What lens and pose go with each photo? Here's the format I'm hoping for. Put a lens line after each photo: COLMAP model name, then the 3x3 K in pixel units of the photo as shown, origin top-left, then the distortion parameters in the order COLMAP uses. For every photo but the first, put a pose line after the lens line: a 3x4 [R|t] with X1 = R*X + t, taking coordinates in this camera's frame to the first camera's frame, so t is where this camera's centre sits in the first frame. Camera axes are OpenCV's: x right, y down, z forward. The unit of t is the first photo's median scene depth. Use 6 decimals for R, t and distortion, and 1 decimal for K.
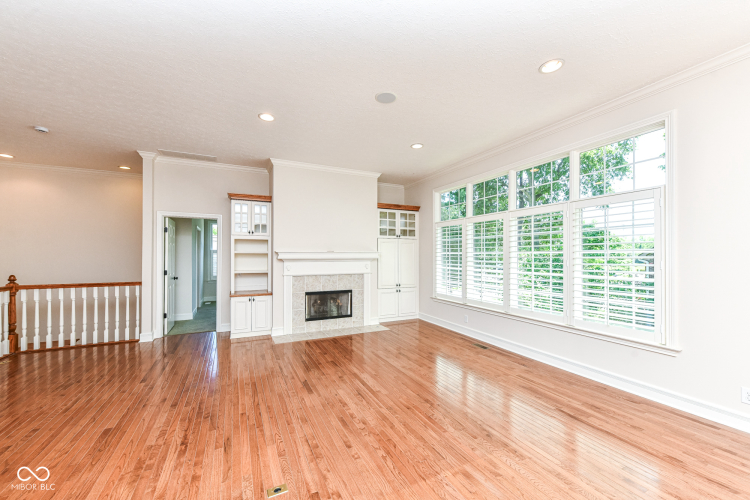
lens RADIAL K [[303.4, 0, 380.9], [0, 303.4, 254.0], [0, 0, 1]] dist [0.000987, -0.000031]
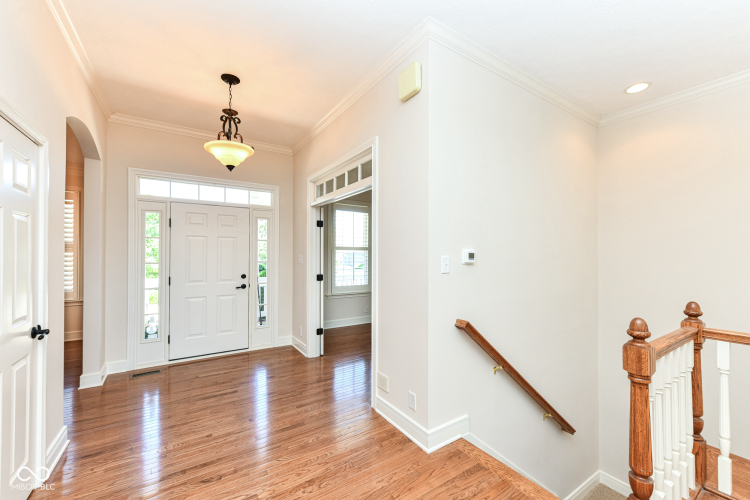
lens RADIAL K [[294.8, 0, 380.0], [0, 294.8, 255.5], [0, 0, 1]] dist [0.000698, -0.000046]
pose [[0.140453, 0.005718, -0.990071, -0.783231], [0.003844, 0.999973, 0.006320, -0.000944], [0.990080, -0.004693, 0.140427, 0.459127]]
